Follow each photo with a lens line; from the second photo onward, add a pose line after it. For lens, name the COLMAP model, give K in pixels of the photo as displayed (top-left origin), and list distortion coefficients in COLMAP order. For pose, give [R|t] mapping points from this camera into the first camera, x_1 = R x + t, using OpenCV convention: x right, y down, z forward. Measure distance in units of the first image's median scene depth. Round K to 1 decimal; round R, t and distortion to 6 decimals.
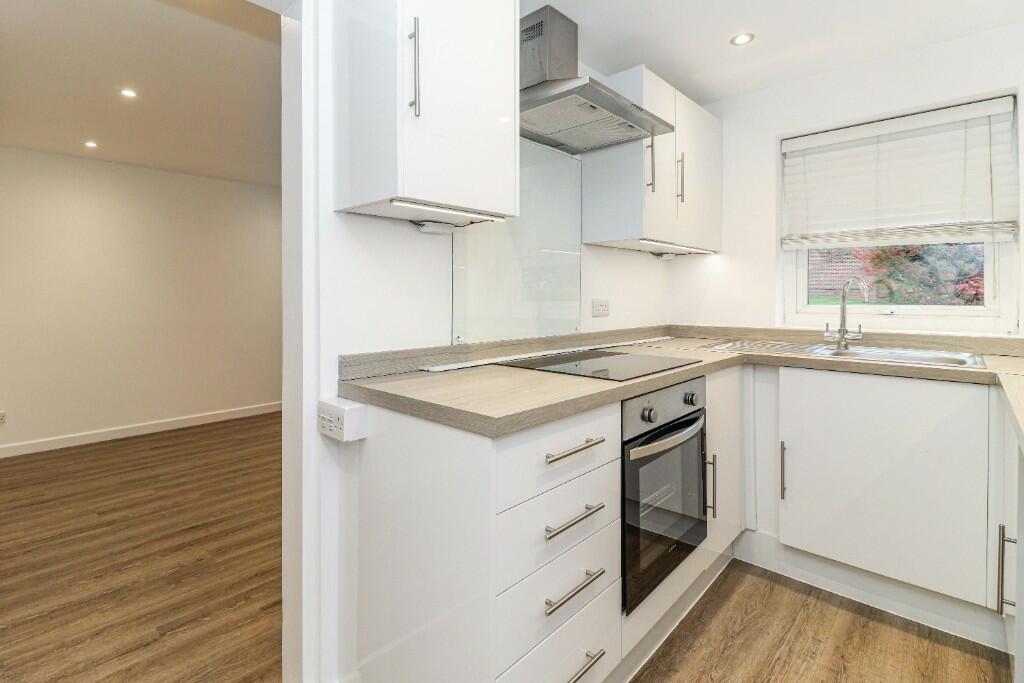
lens RADIAL K [[484.2, 0, 509.6], [0, 484.2, 310.3], [0, 0, 1]] dist [0.014901, 0.000312]
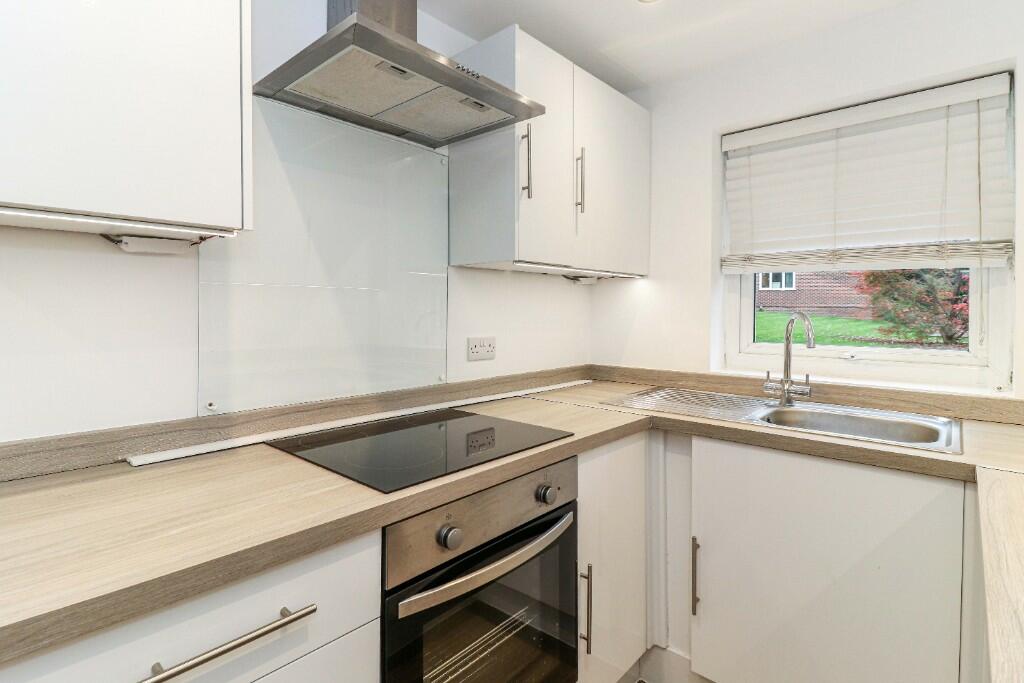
lens RADIAL K [[494.5, 0, 509.9], [0, 494.5, 330.9], [0, 0, 1]] dist [0.018324, -0.000886]
pose [[0.999933, 0.004195, 0.010766, 0.252155], [-0.004321, 0.999922, 0.011683, -0.048040], [-0.010716, -0.011729, 0.999874, 0.233908]]
